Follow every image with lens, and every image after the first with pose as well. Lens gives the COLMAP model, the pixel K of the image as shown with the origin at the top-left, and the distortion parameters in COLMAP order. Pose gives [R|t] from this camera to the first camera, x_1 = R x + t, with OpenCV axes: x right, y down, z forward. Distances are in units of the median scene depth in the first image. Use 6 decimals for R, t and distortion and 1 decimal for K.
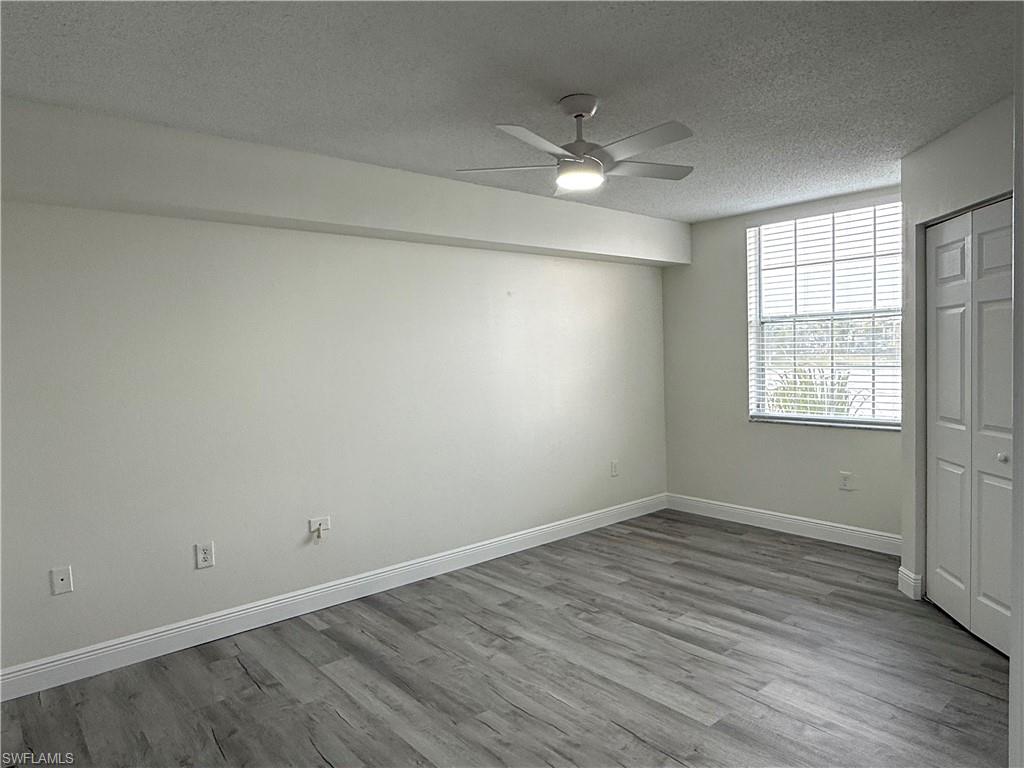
lens RADIAL K [[650.6, 0, 512.0], [0, 650.6, 384.0], [0, 0, 1]] dist [-0.001508, 0.000824]
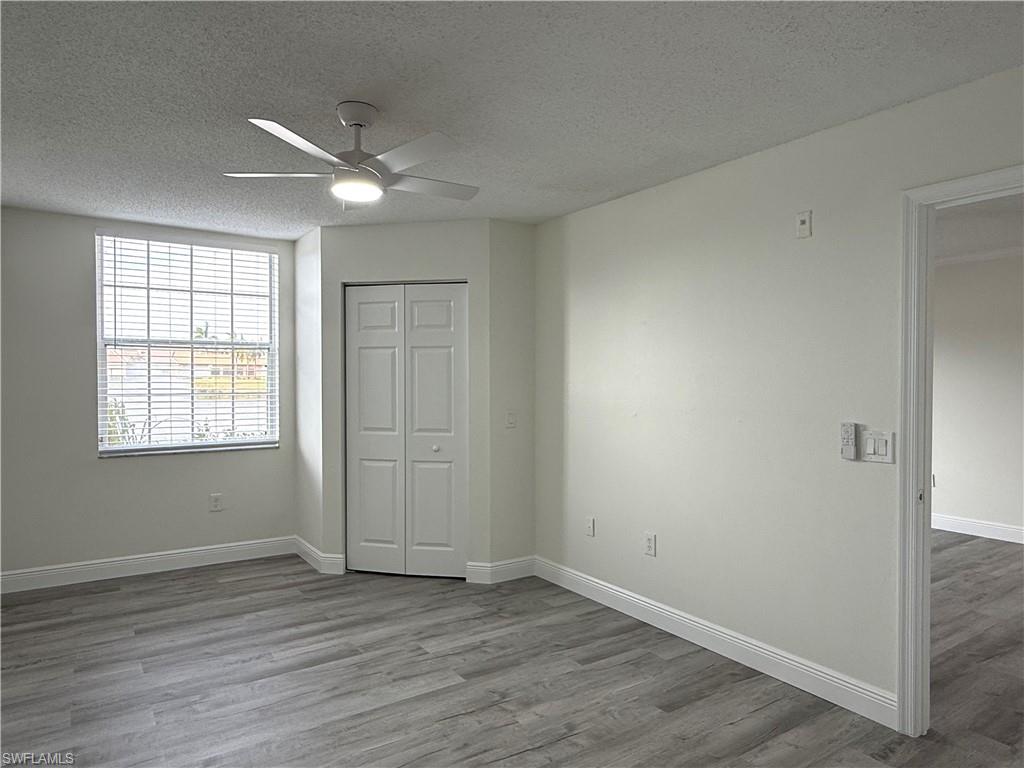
lens RADIAL K [[650.6, 0, 512.0], [0, 650.6, 384.0], [0, 0, 1]] dist [-0.001508, 0.000824]
pose [[0.107818, 0.018580, 0.993997, -0.531969], [0.042270, 0.998836, -0.023256, 0.003151], [-0.993272, 0.044524, 0.106907, 0.447815]]
